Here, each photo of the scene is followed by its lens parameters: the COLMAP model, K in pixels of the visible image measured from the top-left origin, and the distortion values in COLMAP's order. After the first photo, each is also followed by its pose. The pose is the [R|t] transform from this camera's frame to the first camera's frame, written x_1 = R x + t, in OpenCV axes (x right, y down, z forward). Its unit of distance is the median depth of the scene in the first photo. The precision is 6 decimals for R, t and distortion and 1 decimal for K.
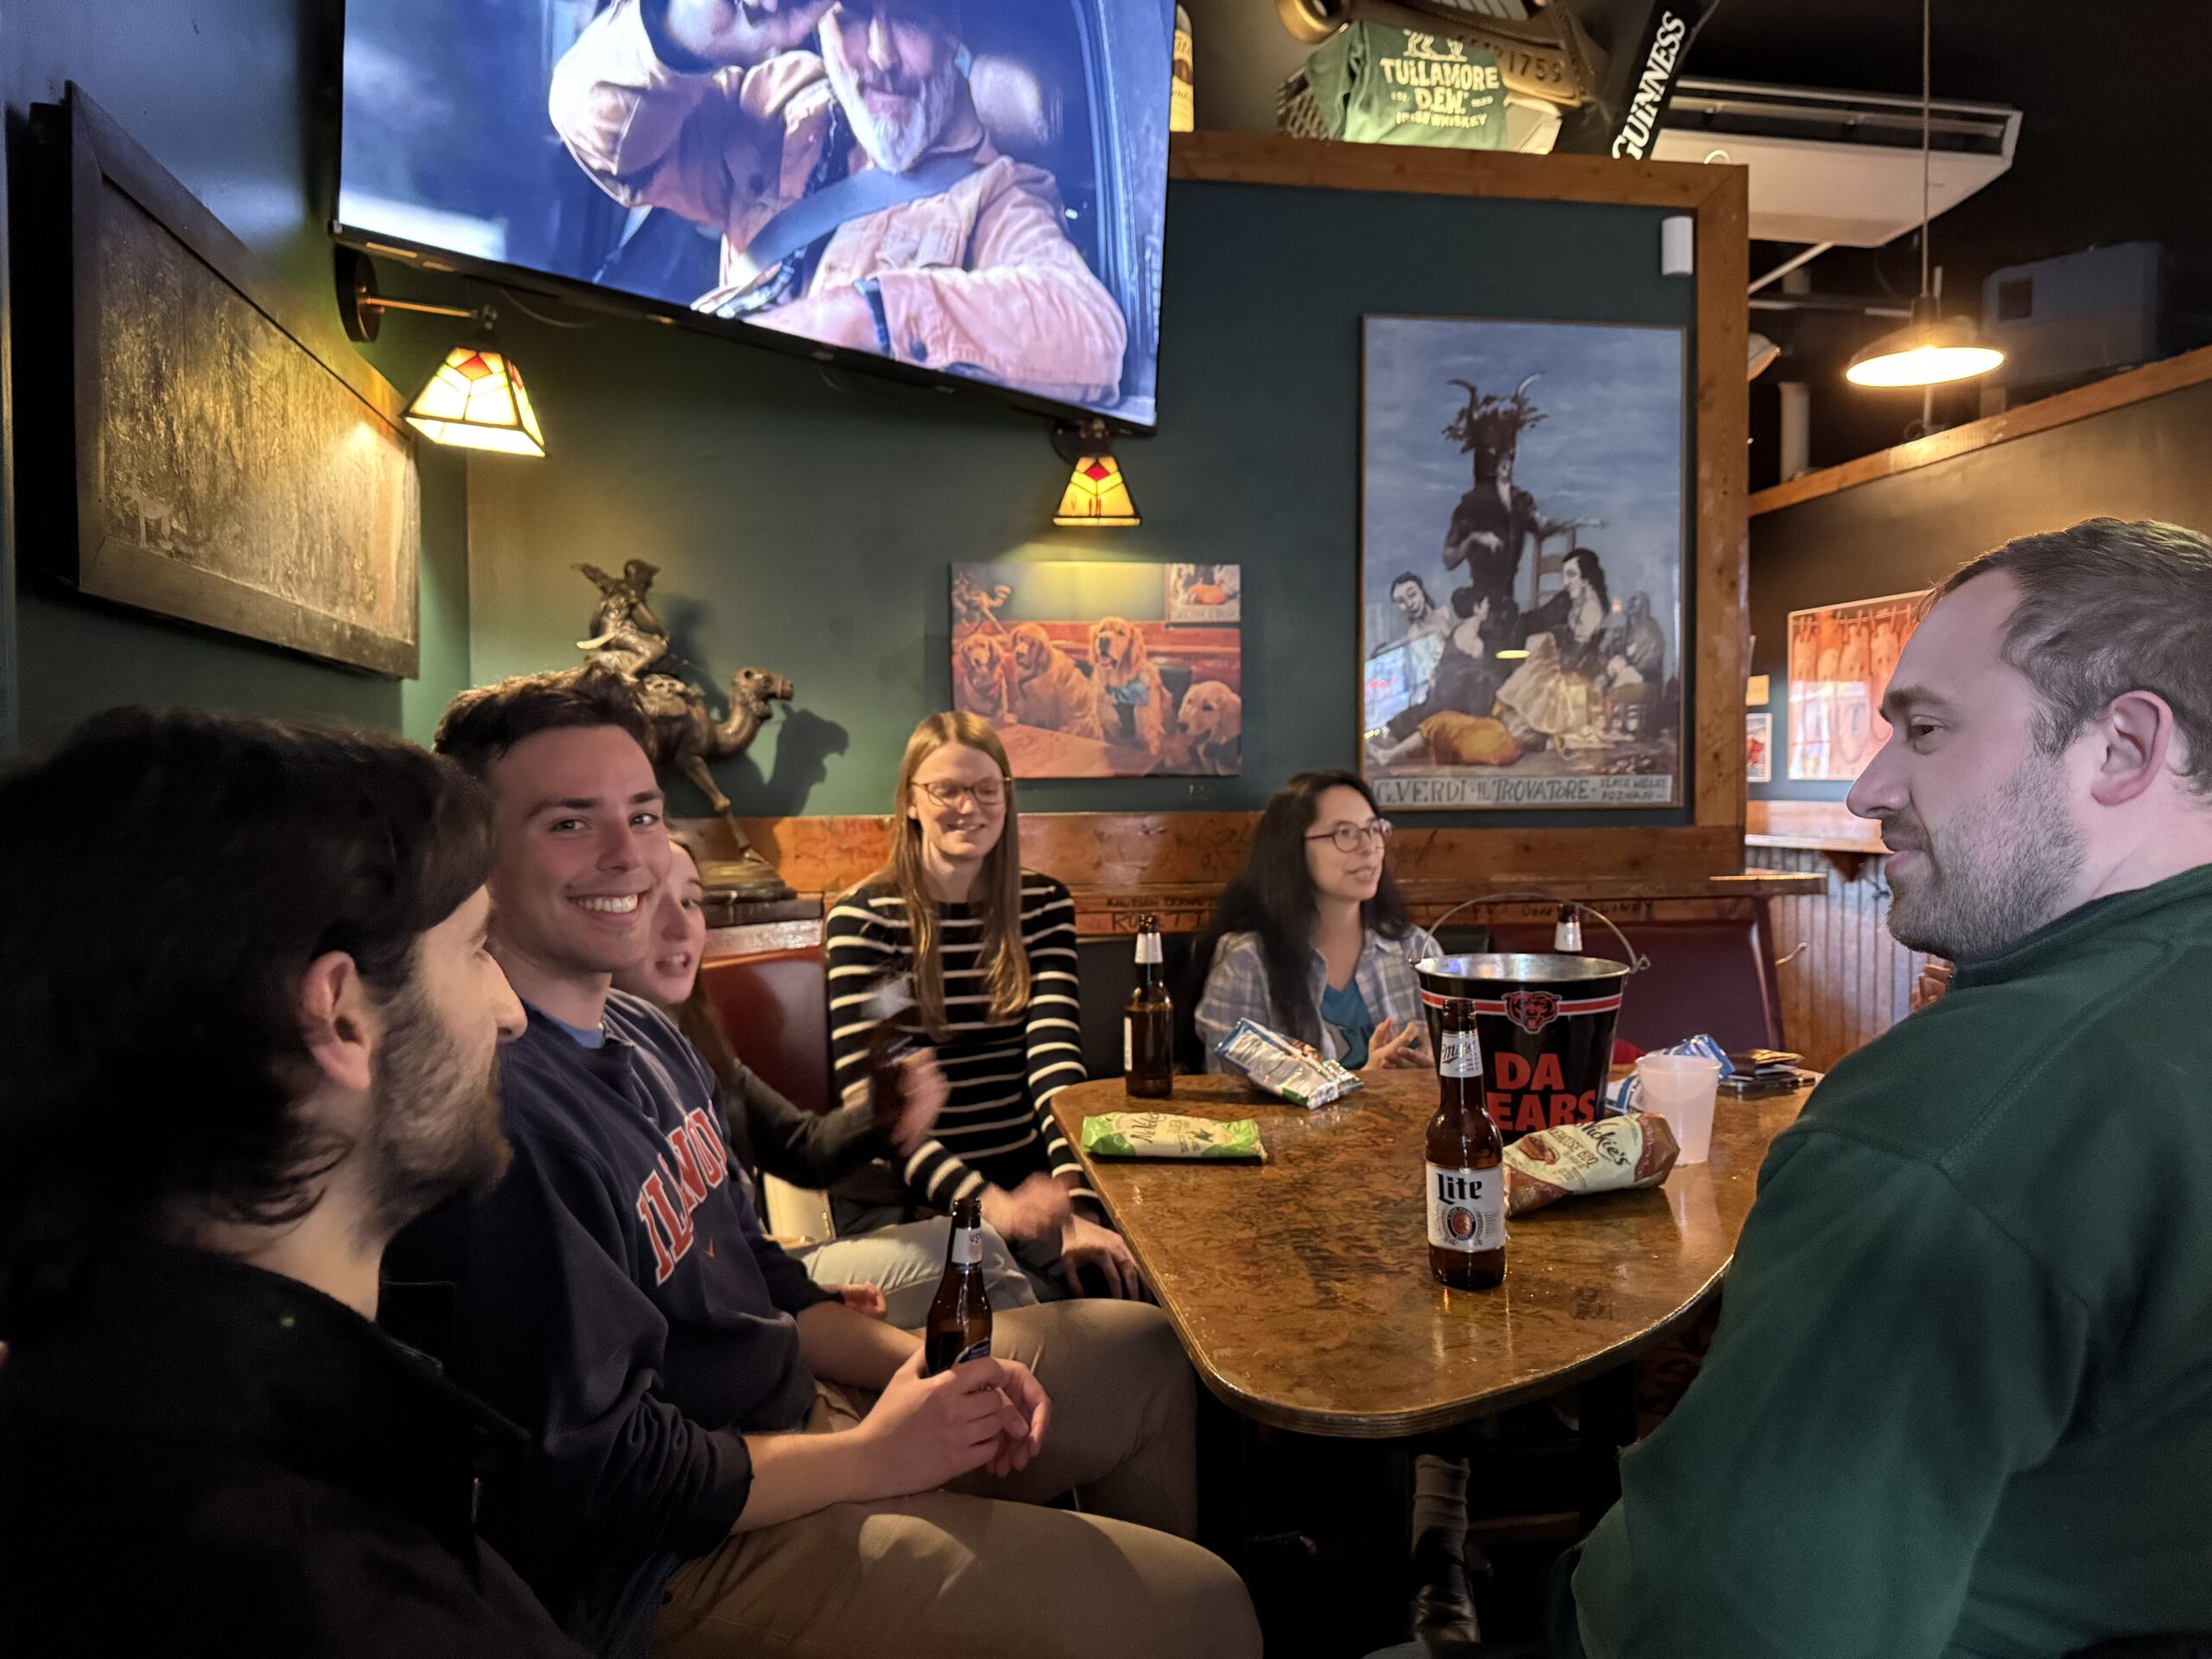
lens RADIAL K [[1533.1, 0, 1106.0], [0, 1533.1, 829.5], [0, 0, 1]] dist [0.023949, -0.048675]
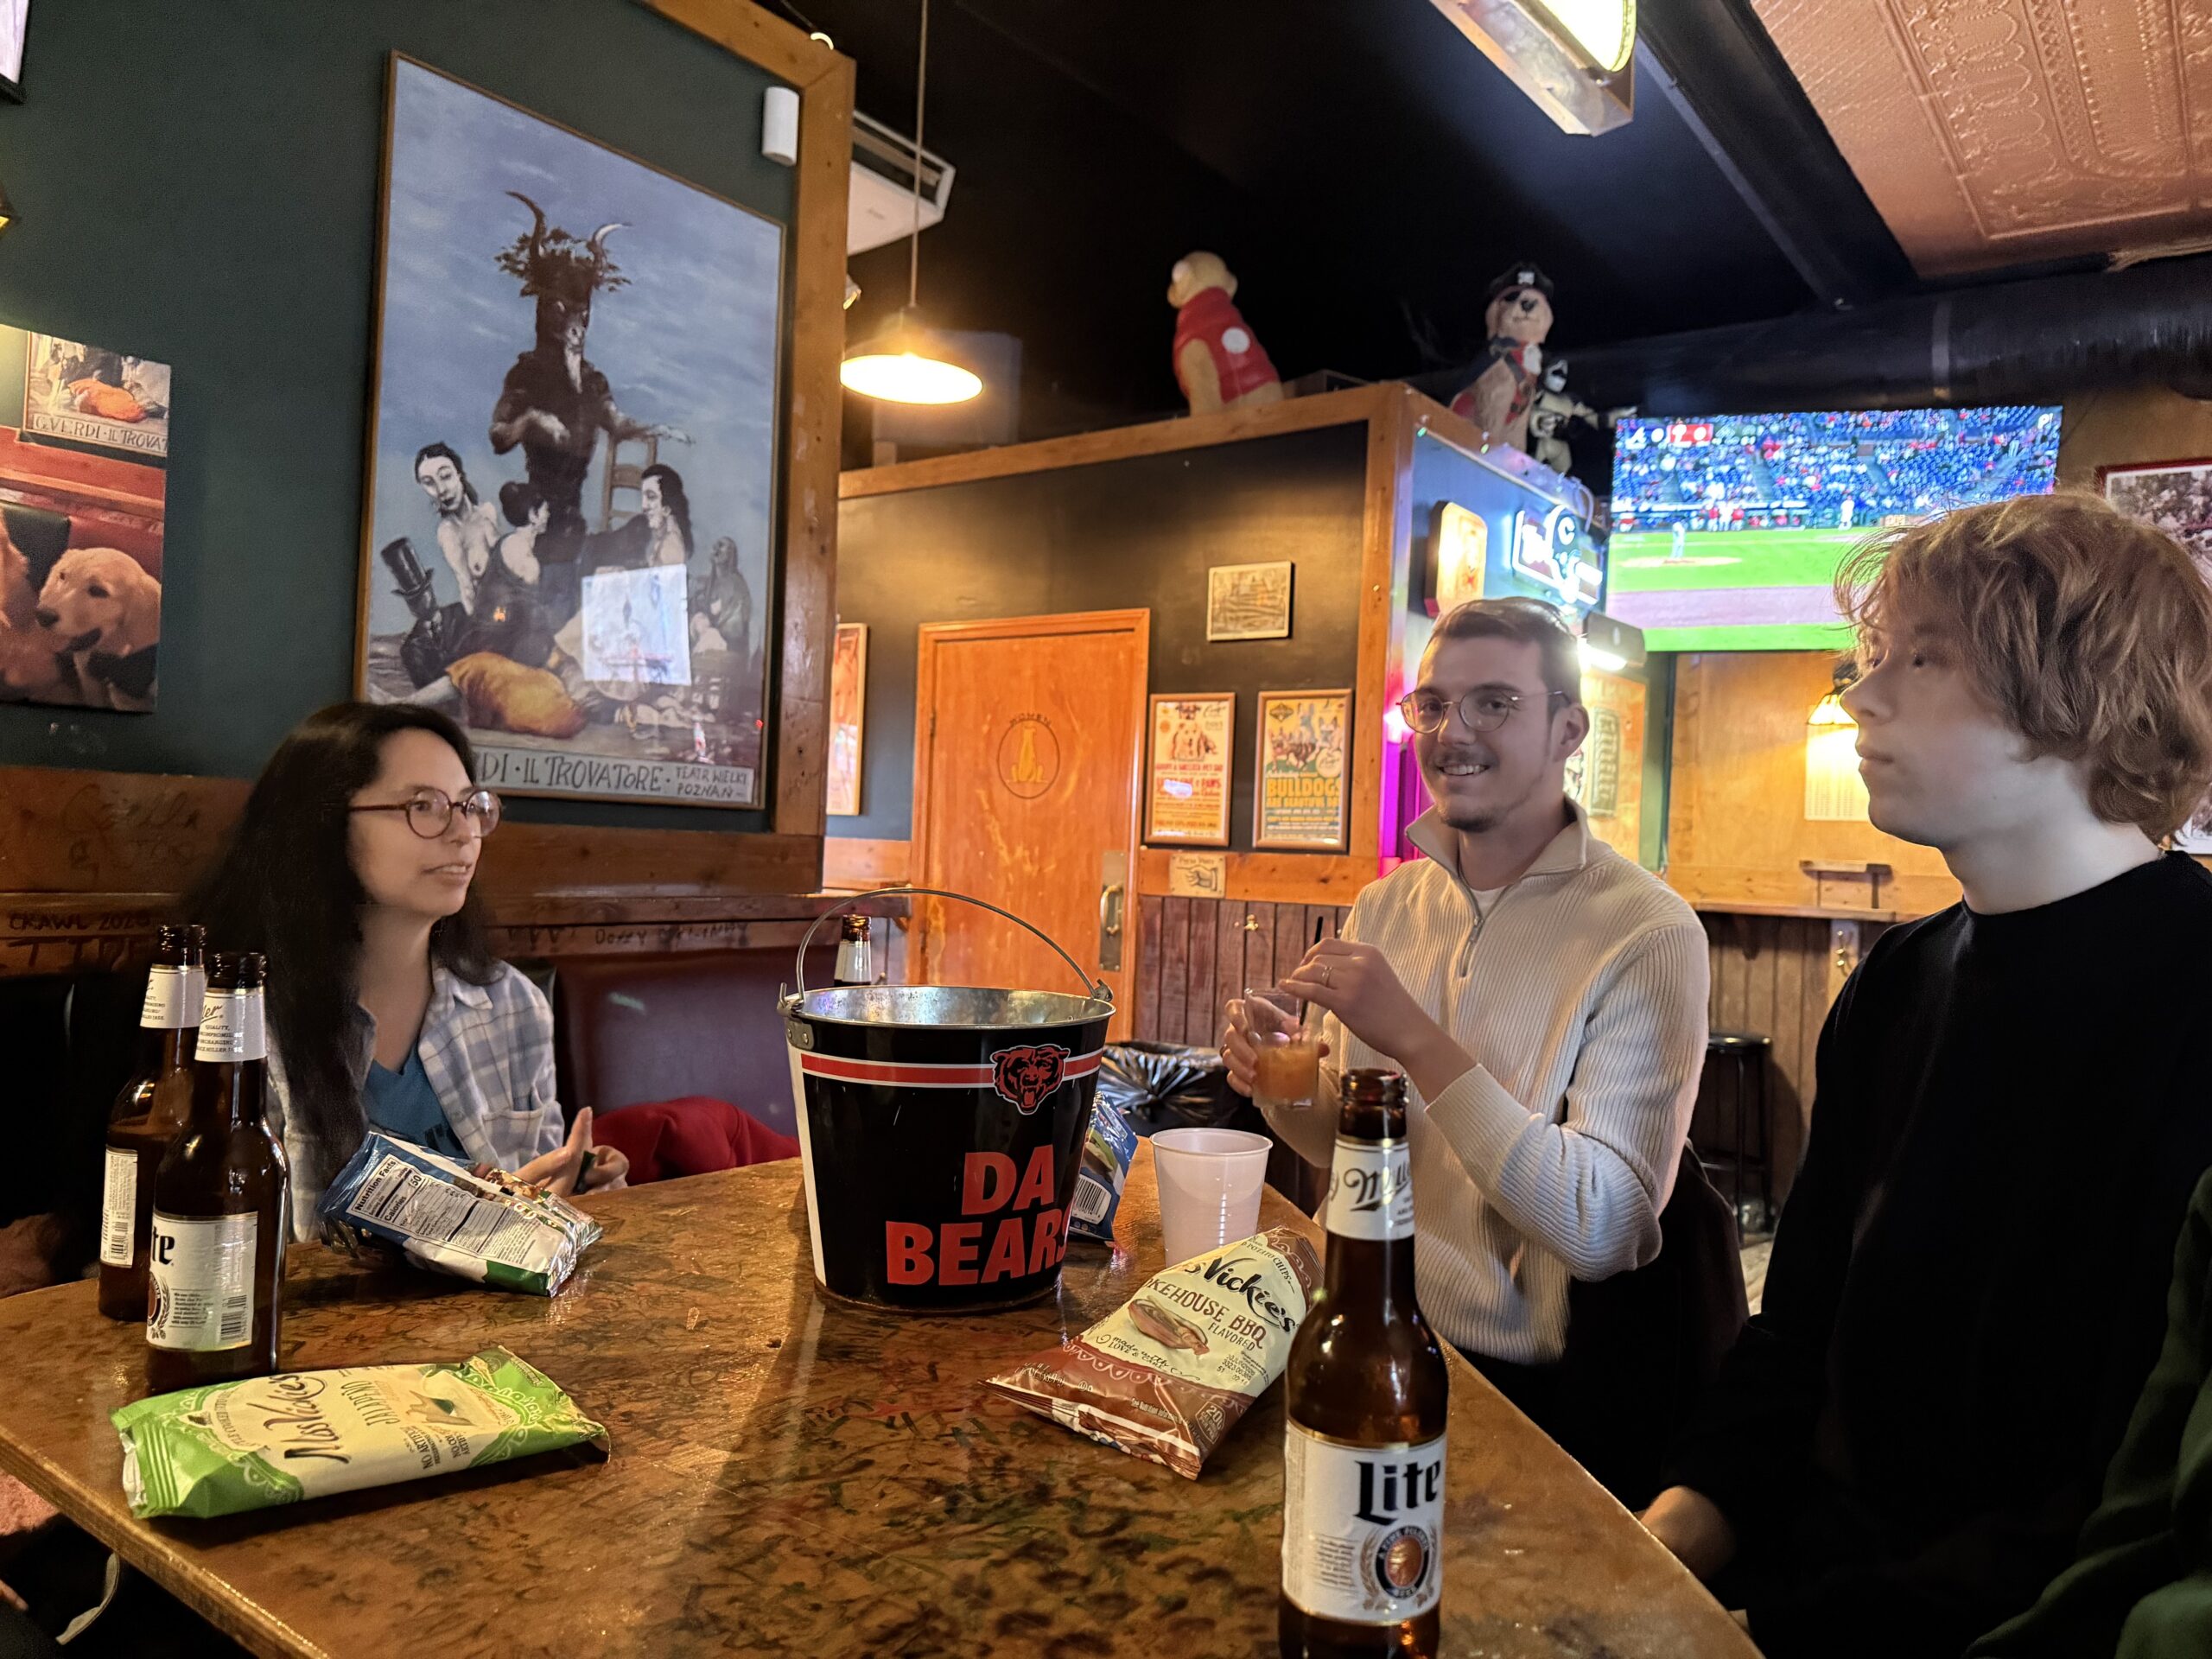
lens RADIAL K [[1533.1, 0, 1106.0], [0, 1533.1, 829.5], [0, 0, 1]] dist [0.023949, -0.048675]
pose [[0.705877, 0.046333, 0.706818, -0.069954], [-0.025363, 0.998872, -0.040148, 0.024342], [-0.707880, 0.010413, 0.706255, 0.307495]]
